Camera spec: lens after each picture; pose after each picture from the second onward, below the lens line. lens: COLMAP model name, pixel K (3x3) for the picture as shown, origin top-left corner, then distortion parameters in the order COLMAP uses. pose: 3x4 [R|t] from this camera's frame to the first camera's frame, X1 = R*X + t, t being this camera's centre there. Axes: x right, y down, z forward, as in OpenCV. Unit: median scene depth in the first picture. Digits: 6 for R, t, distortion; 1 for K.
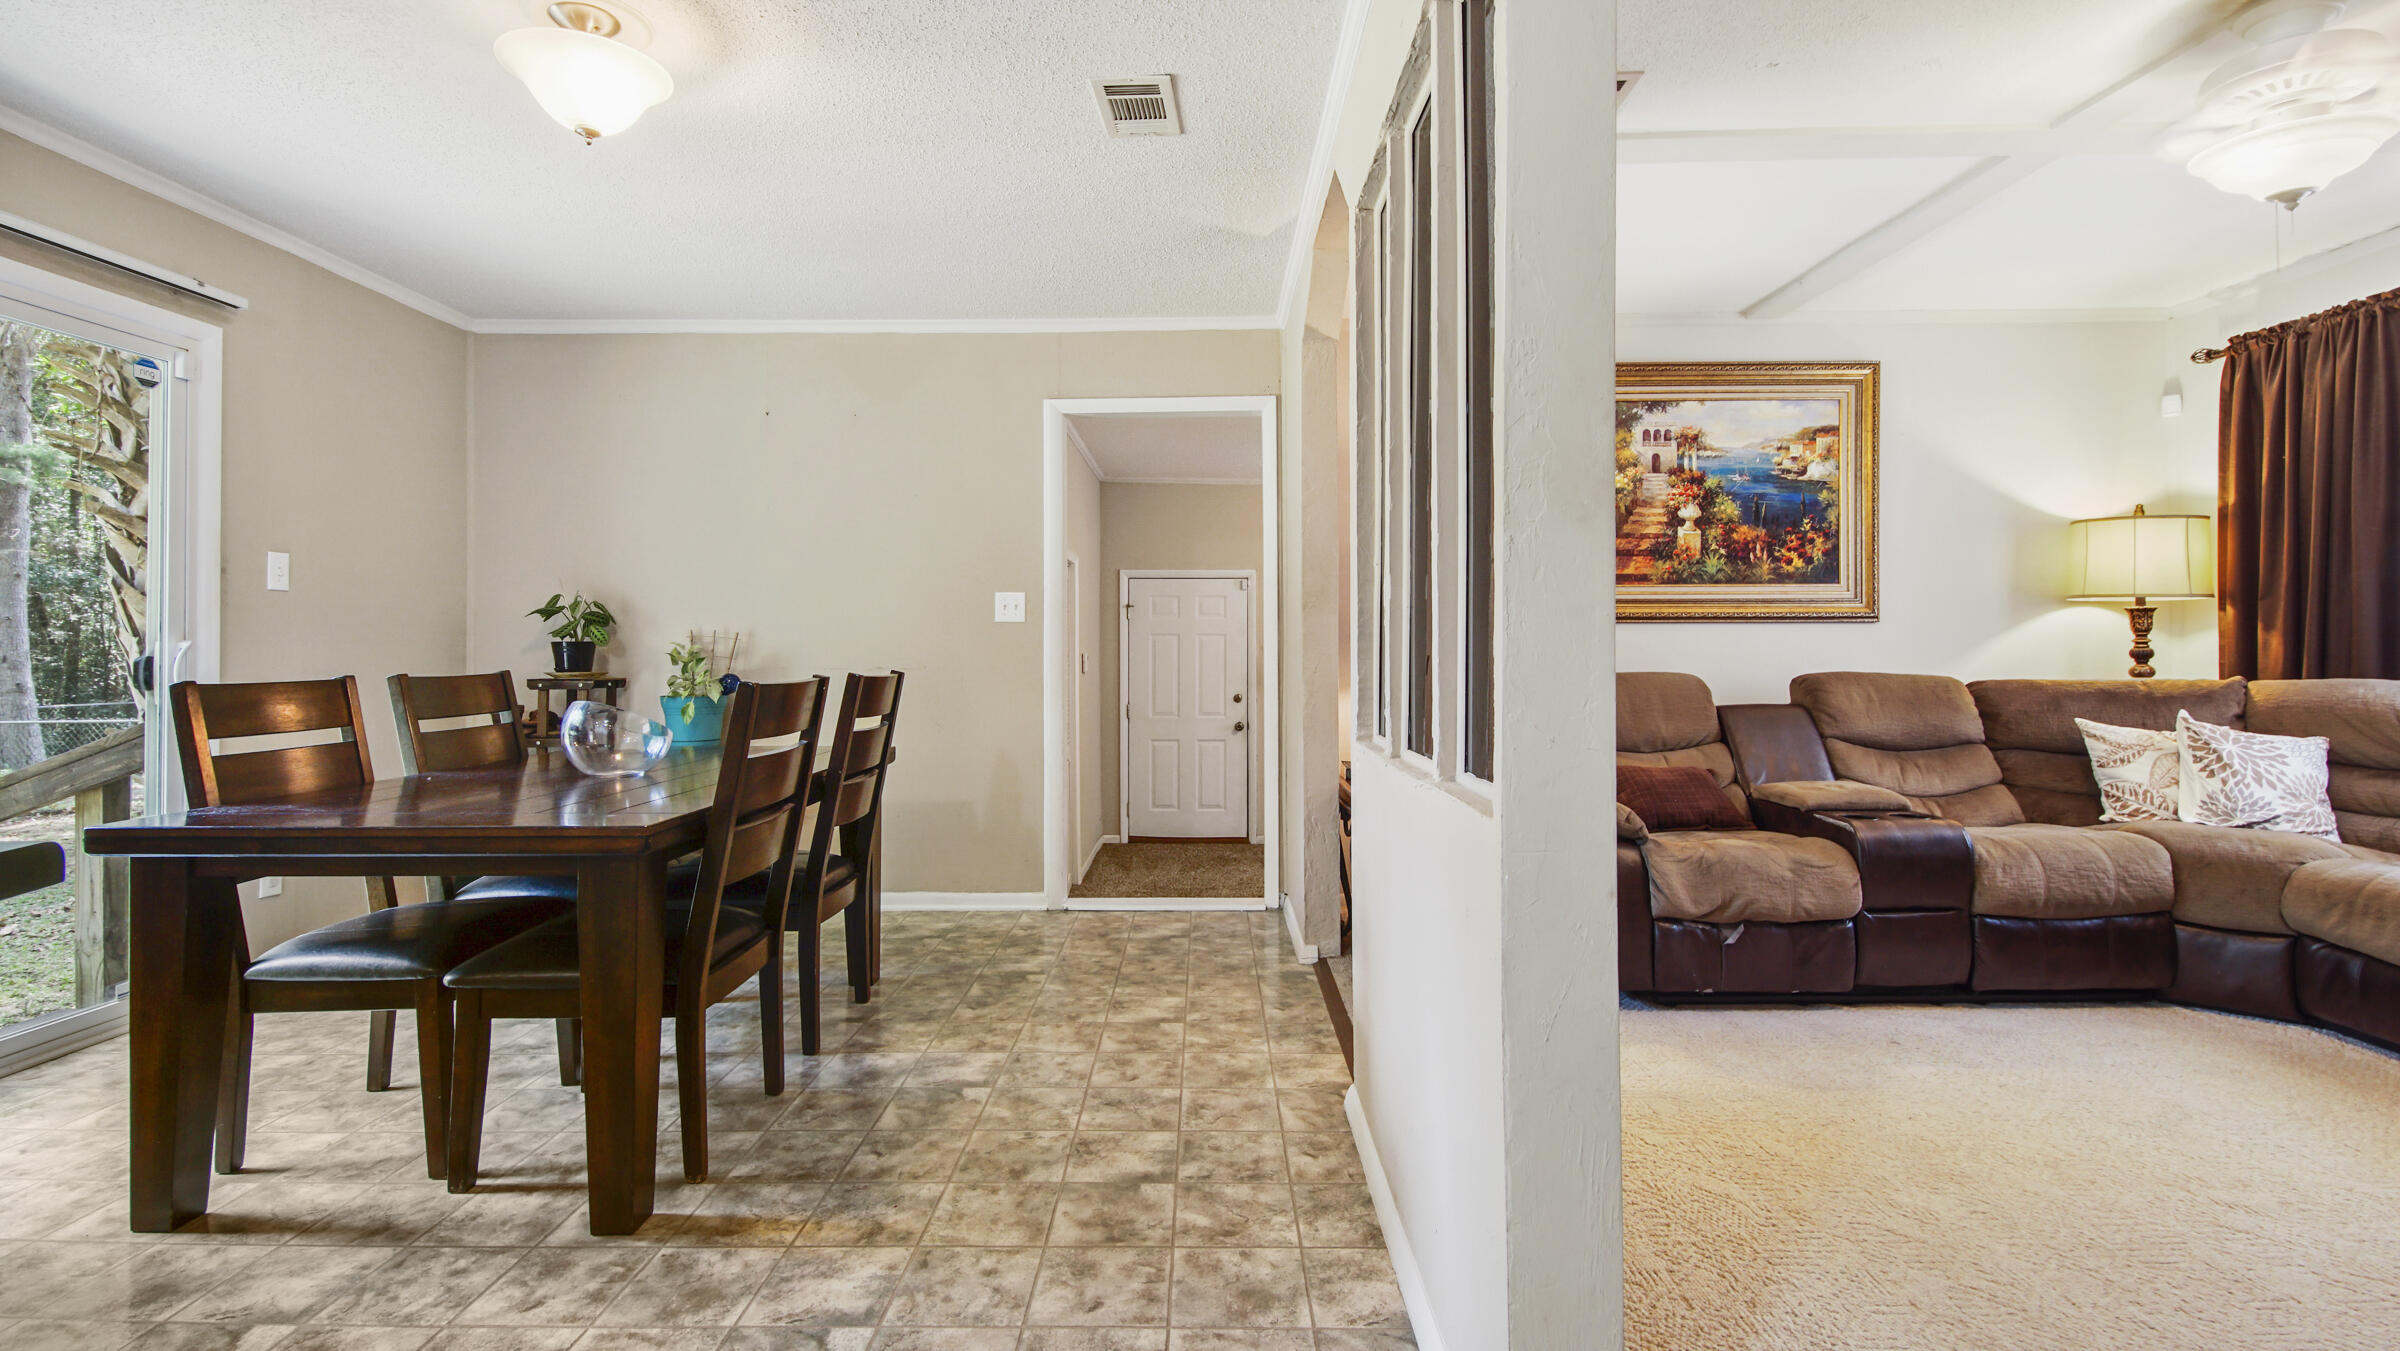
lens RADIAL K [[1062.9, 0, 1193.6], [0, 1062.9, 645.4], [0, 0, 1]] dist [0.030861, -0.018979]
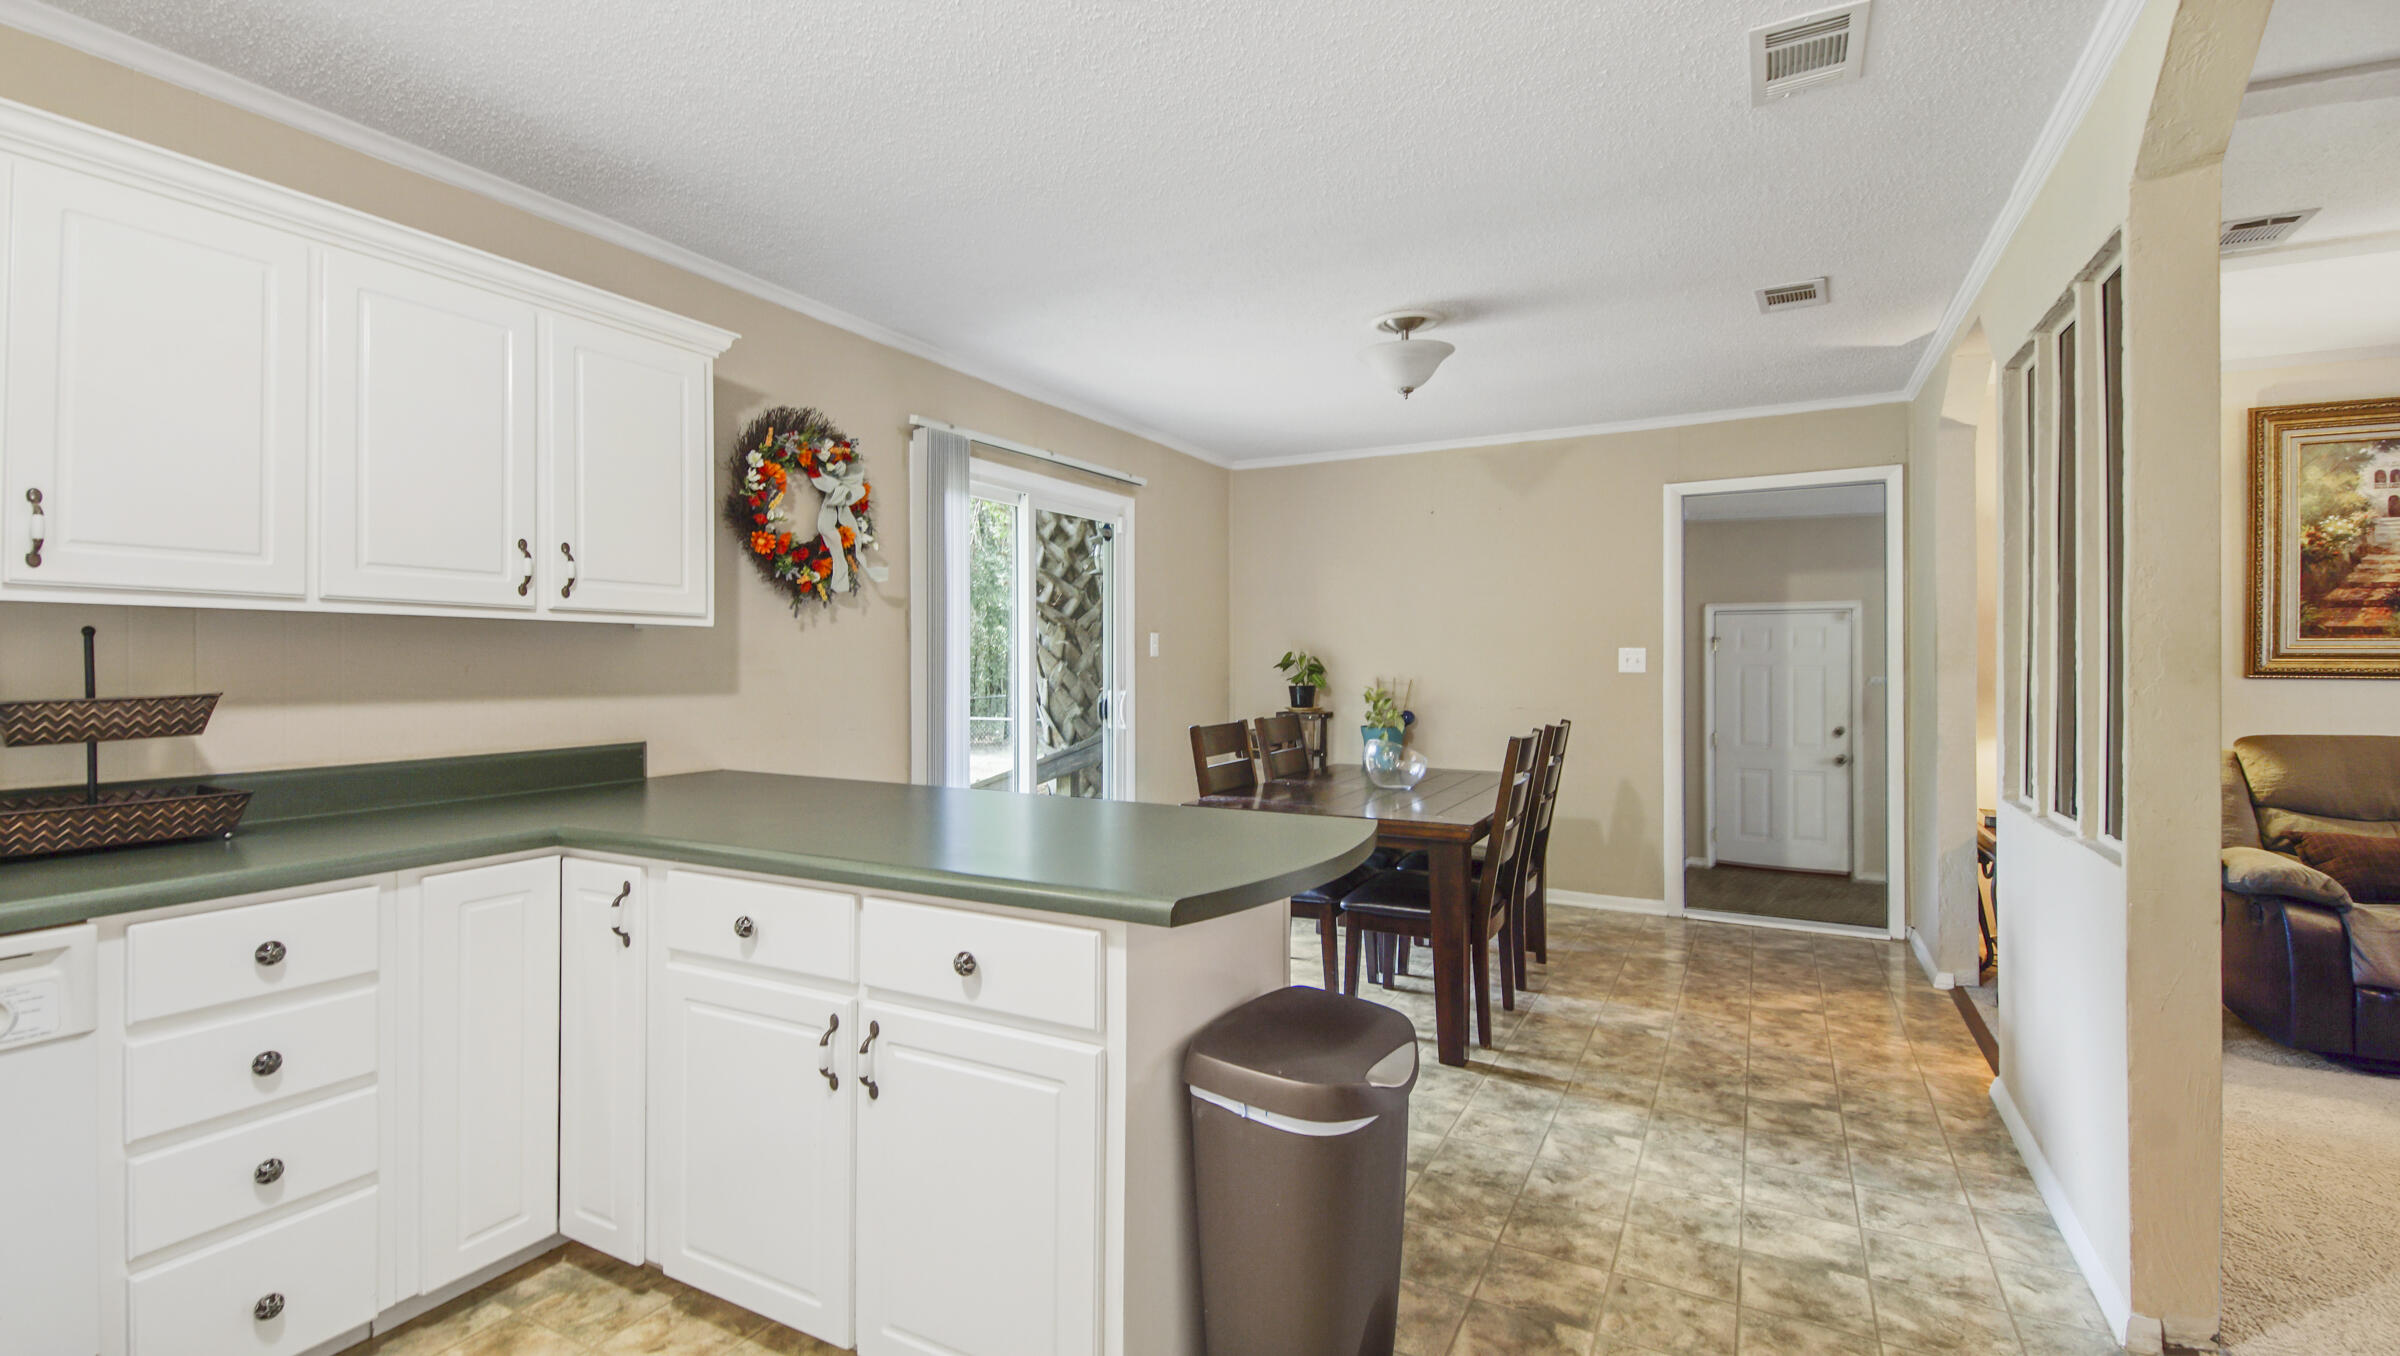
lens RADIAL K [[1058.6, 0, 1195.2], [0, 1058.6, 658.2], [0, 0, 1]] dist [0.039645, -0.021816]
pose [[0.887498, 0.001113, -0.460810, -0.058013], [0.000547, 0.999994, 0.003468, -0.043765], [0.460811, -0.003330, 0.887492, -0.302006]]
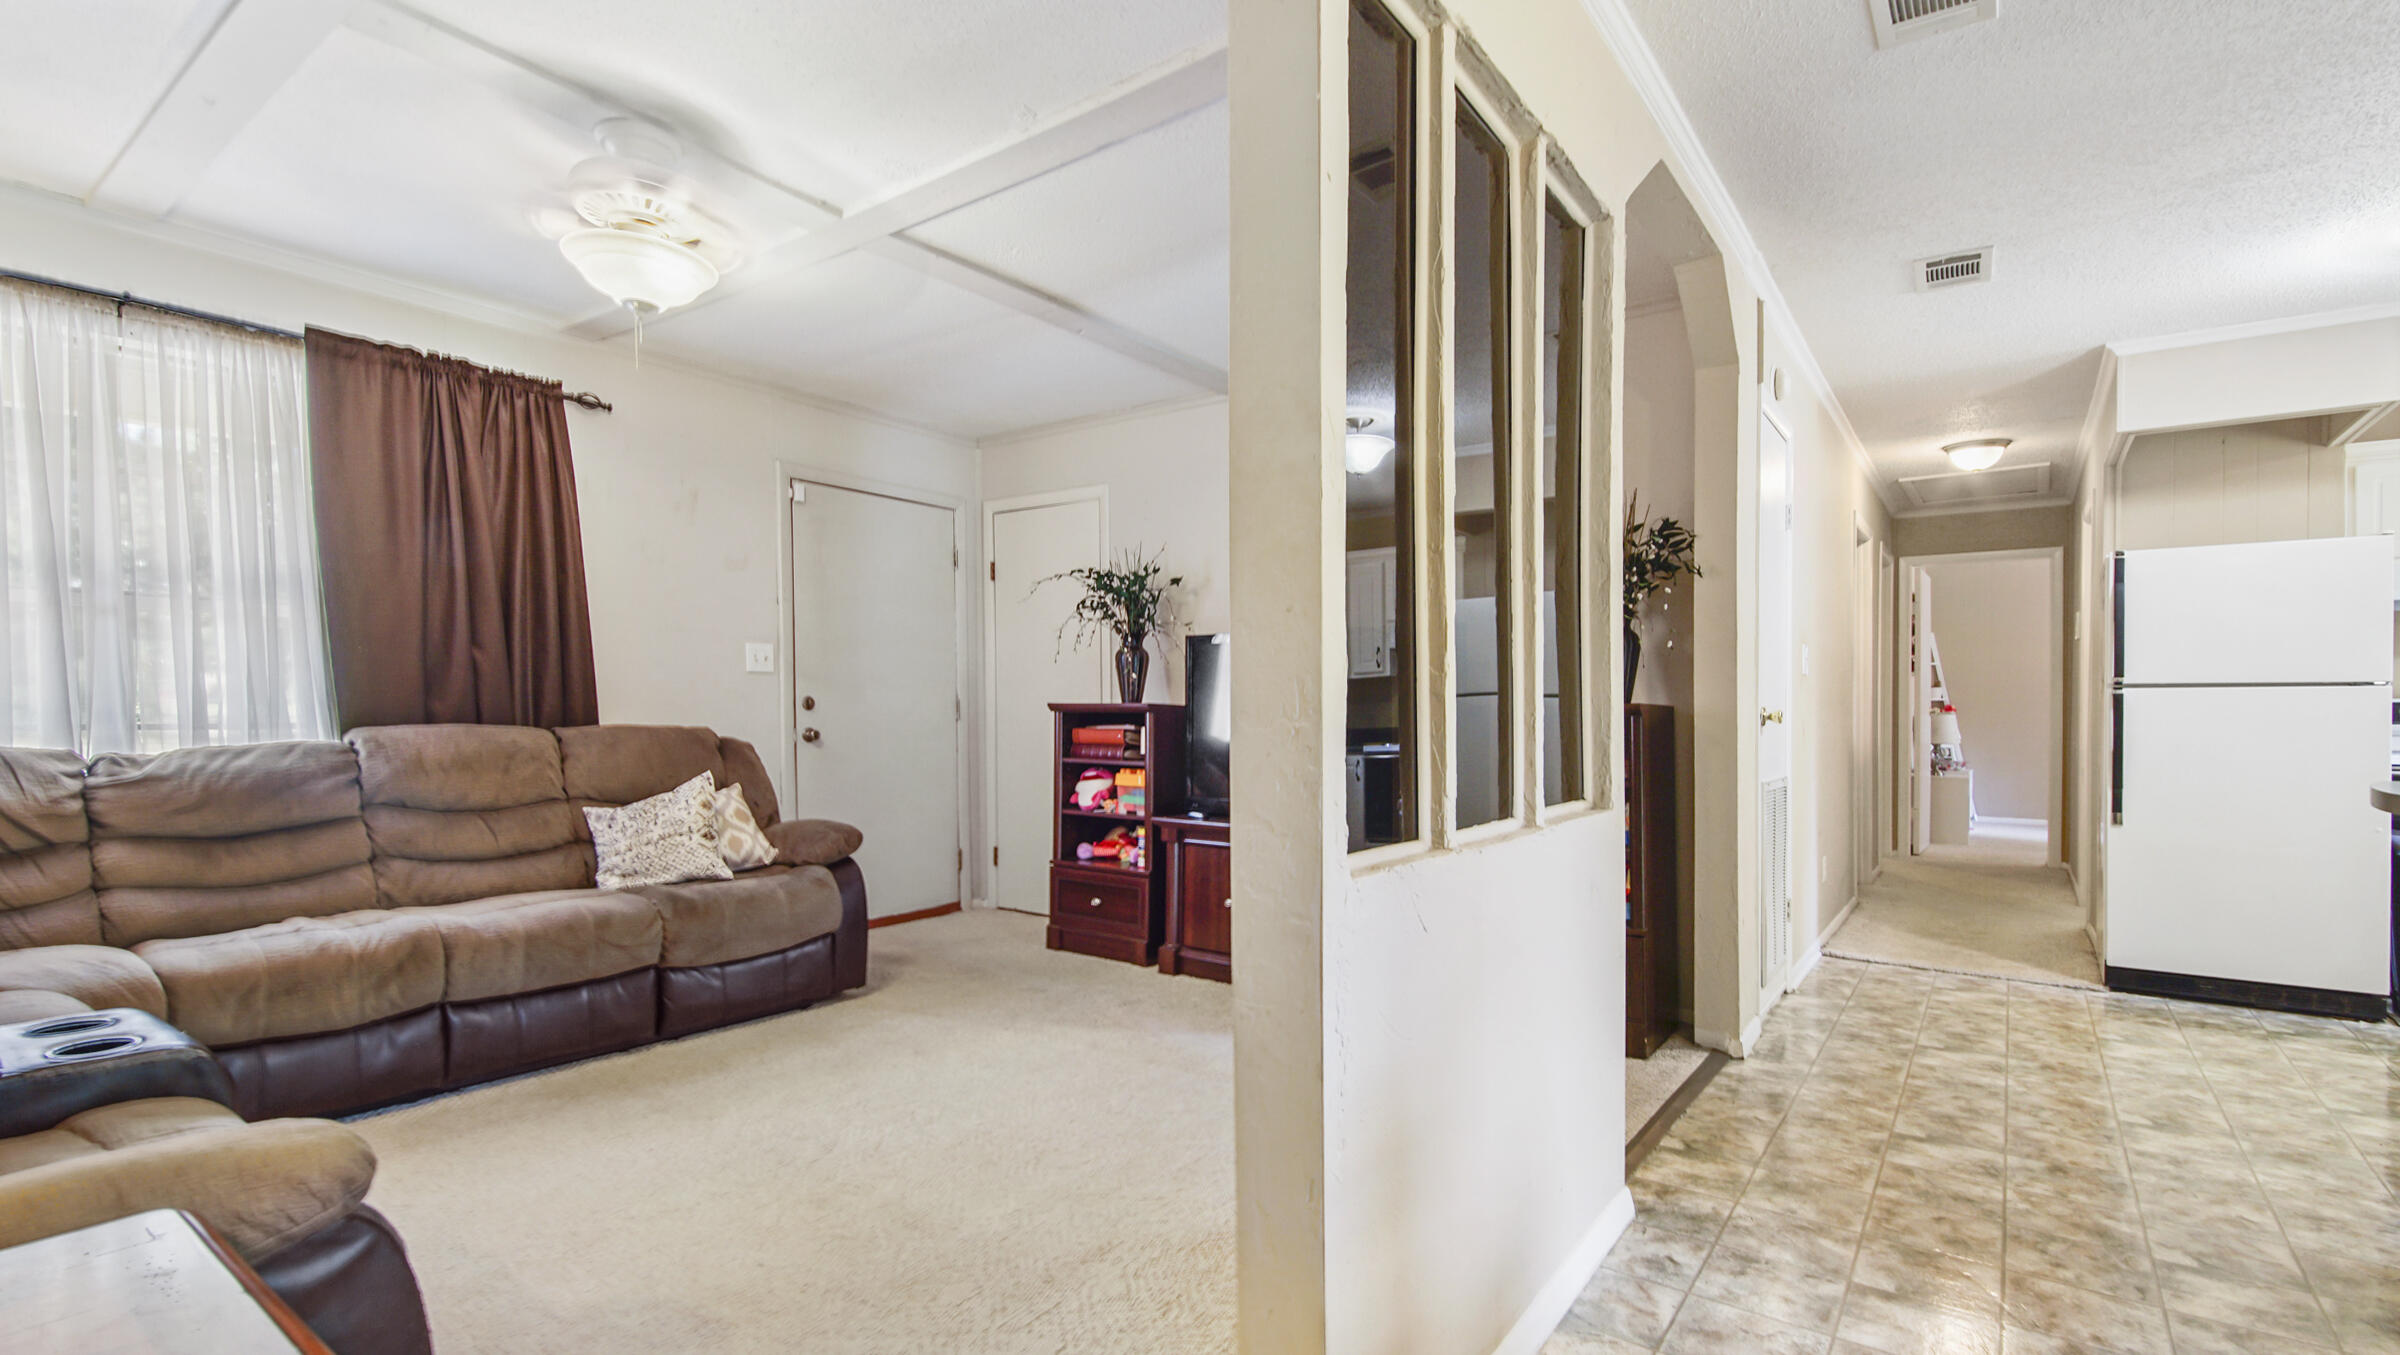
lens RADIAL K [[1084.0, 0, 1182.9], [0, 1084.0, 716.3], [0, 0, 1]] dist [0.033599, -0.020168]
pose [[-0.803689, -0.000858, 0.595048, -0.060933], [-0.003101, 0.999991, -0.002746, 0.006216], [-0.595041, -0.004053, -0.803685, 0.836975]]
